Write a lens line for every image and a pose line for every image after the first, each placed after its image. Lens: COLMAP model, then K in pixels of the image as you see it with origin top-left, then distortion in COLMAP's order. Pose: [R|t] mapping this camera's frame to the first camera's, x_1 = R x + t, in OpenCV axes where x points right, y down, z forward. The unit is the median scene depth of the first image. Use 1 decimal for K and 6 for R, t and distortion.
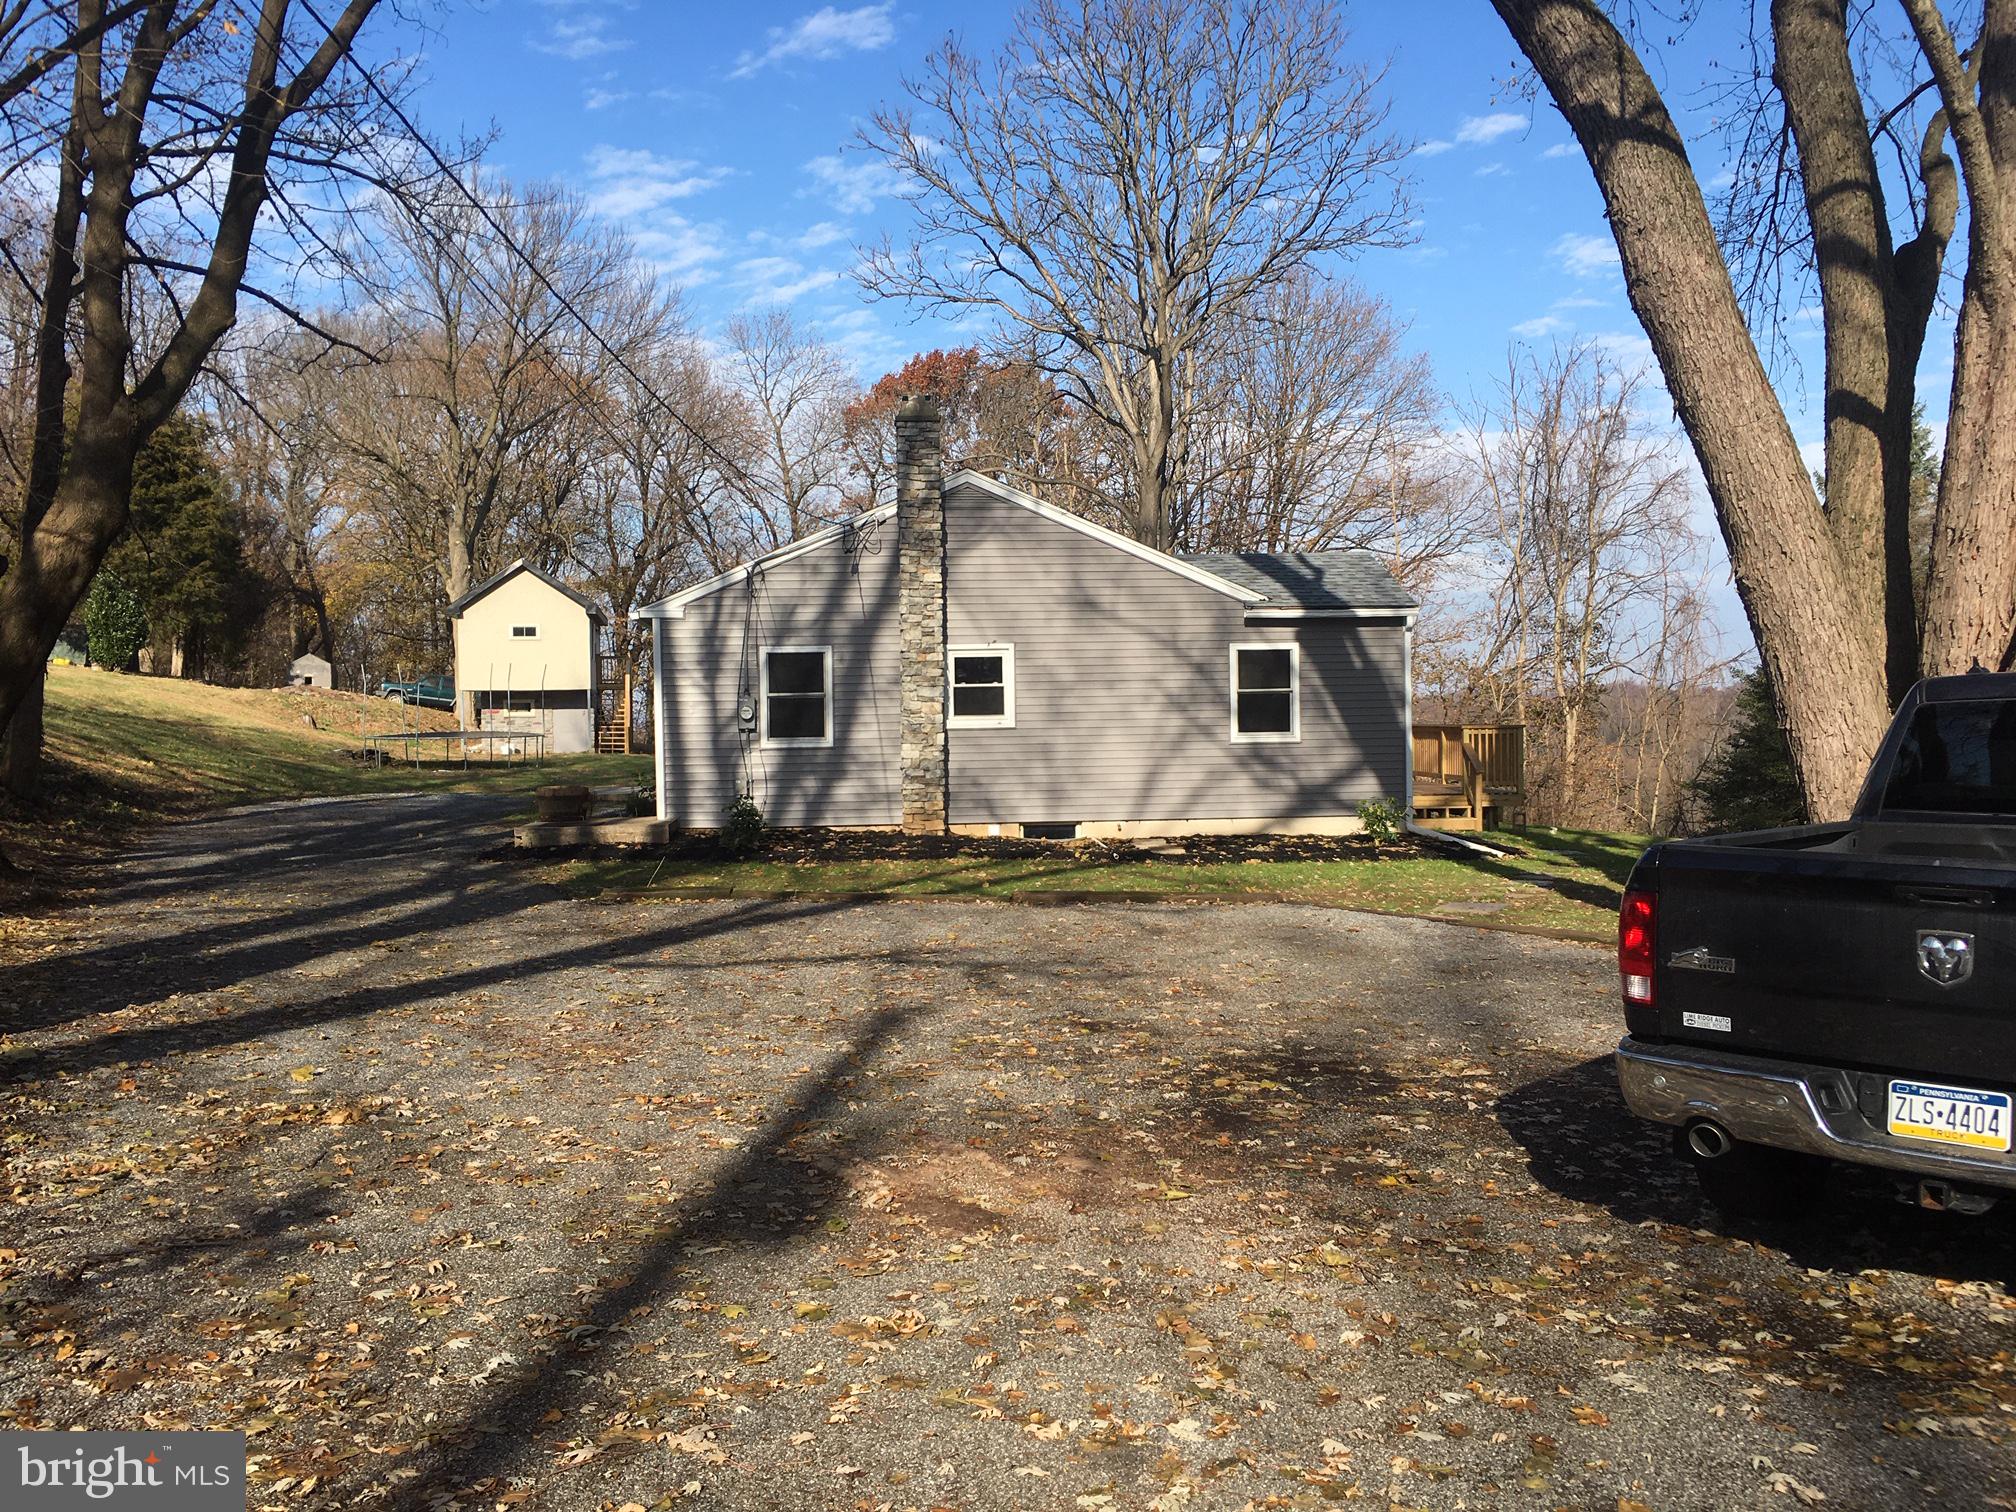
lens RADIAL K [[1727.2, 0, 996.9], [0, 1727.2, 751.3], [0, 0, 1]] dist [0.071259, -0.097942]
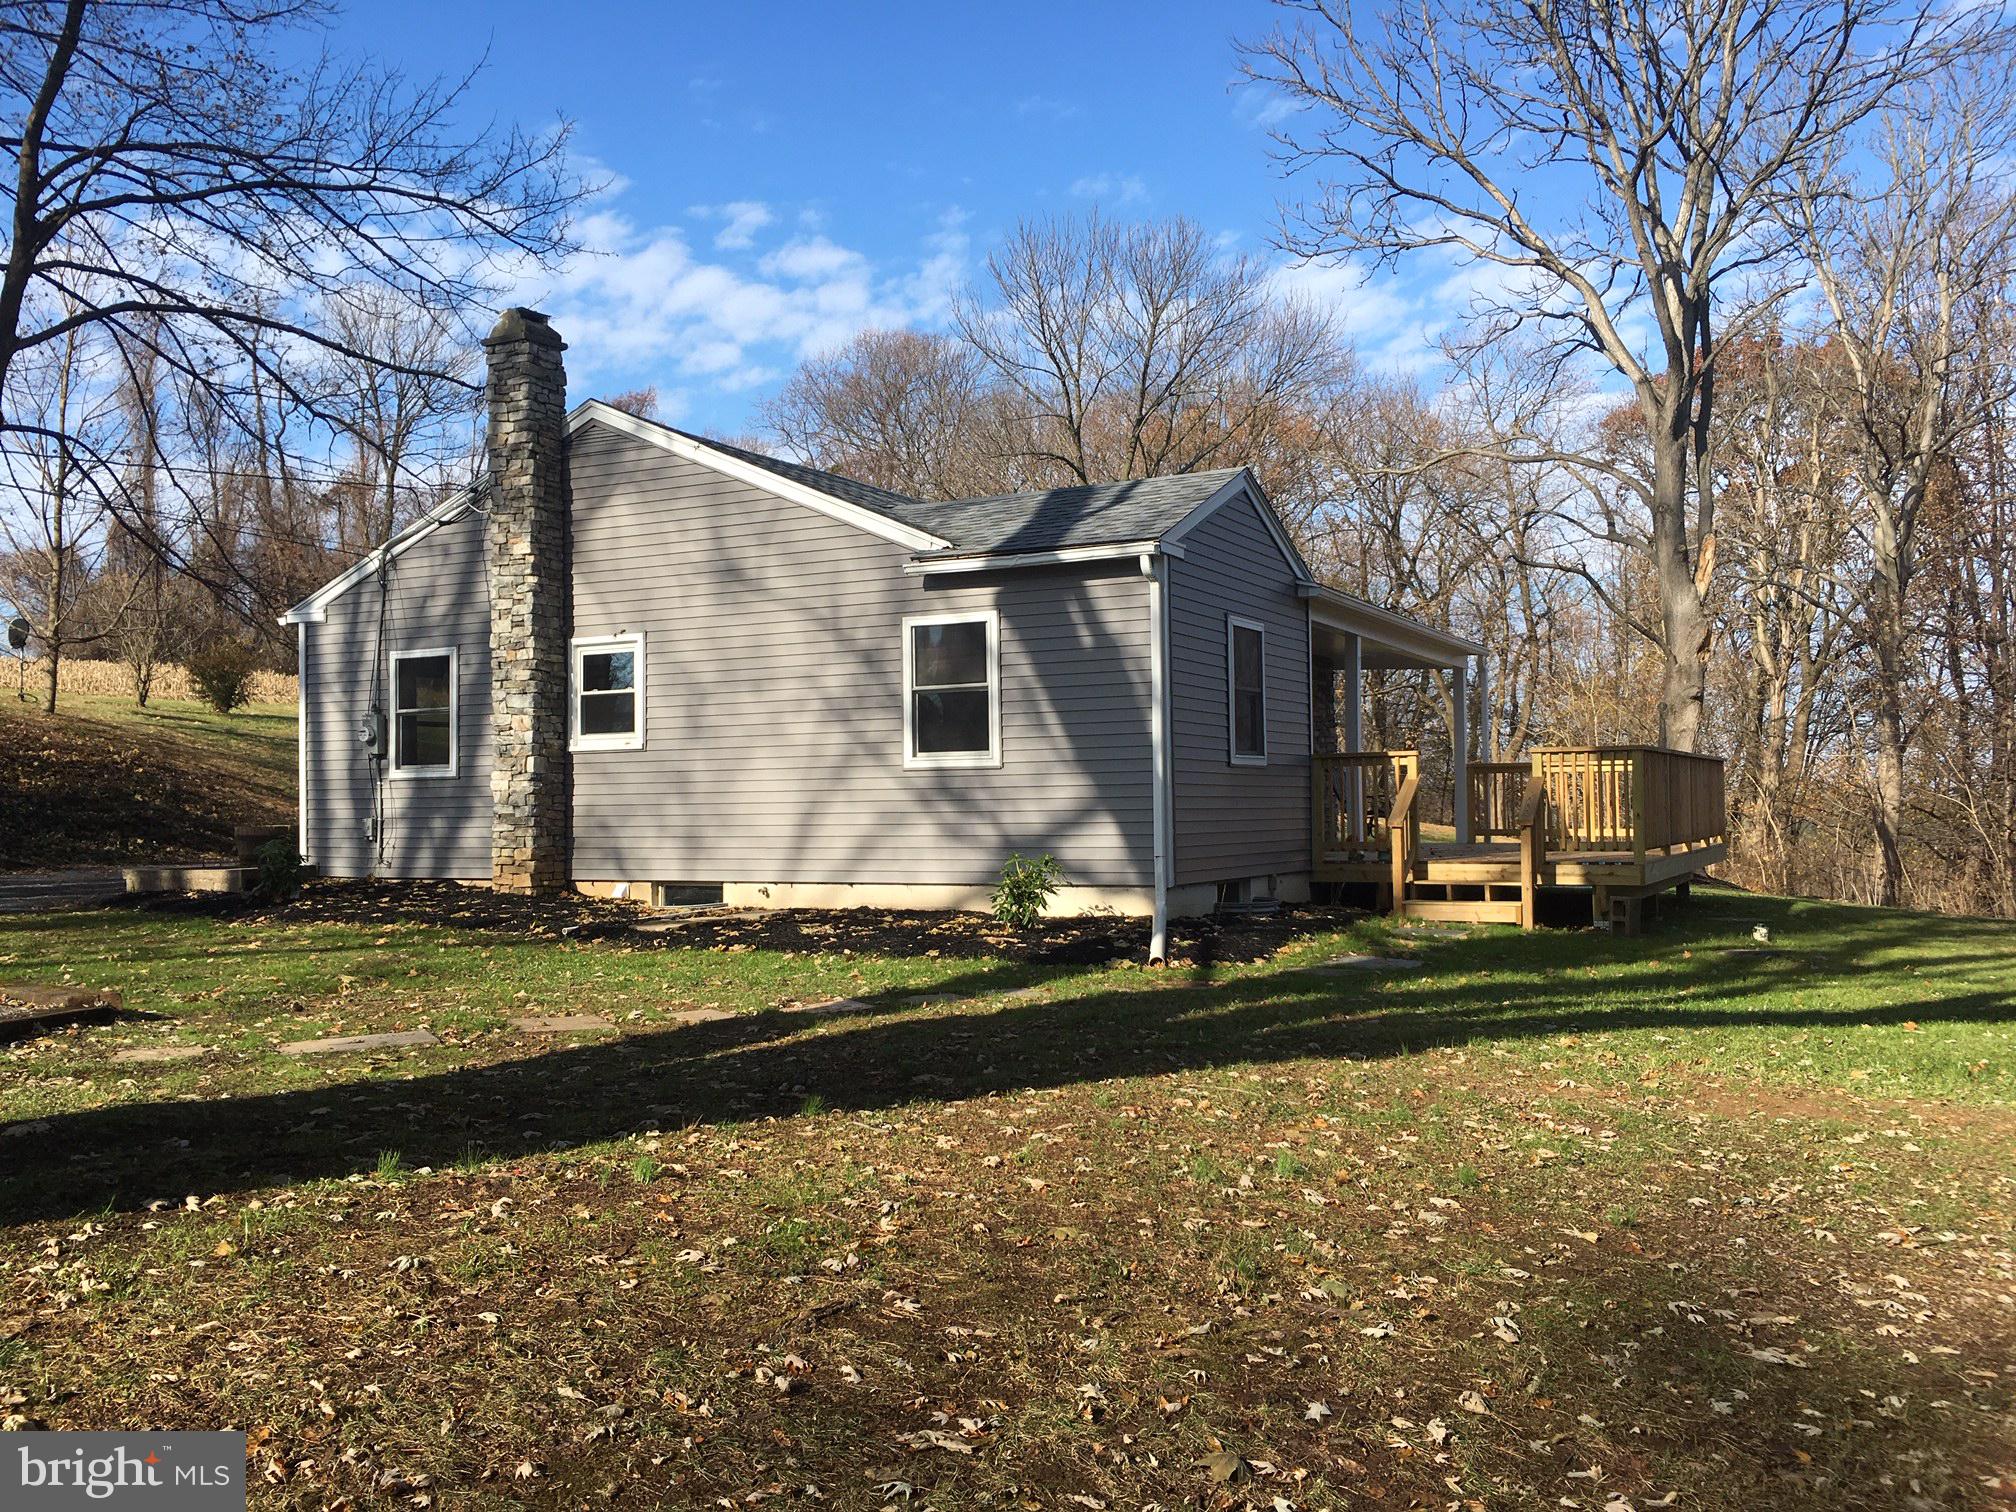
lens RADIAL K [[1727.2, 0, 996.9], [0, 1727.2, 751.3], [0, 0, 1]] dist [0.071259, -0.097942]
pose [[0.829443, -0.013911, -0.558418, 0.535621], [-0.010374, 0.999134, -0.040300, 0.014731], [0.558495, 0.039219, 0.828580, 0.483291]]
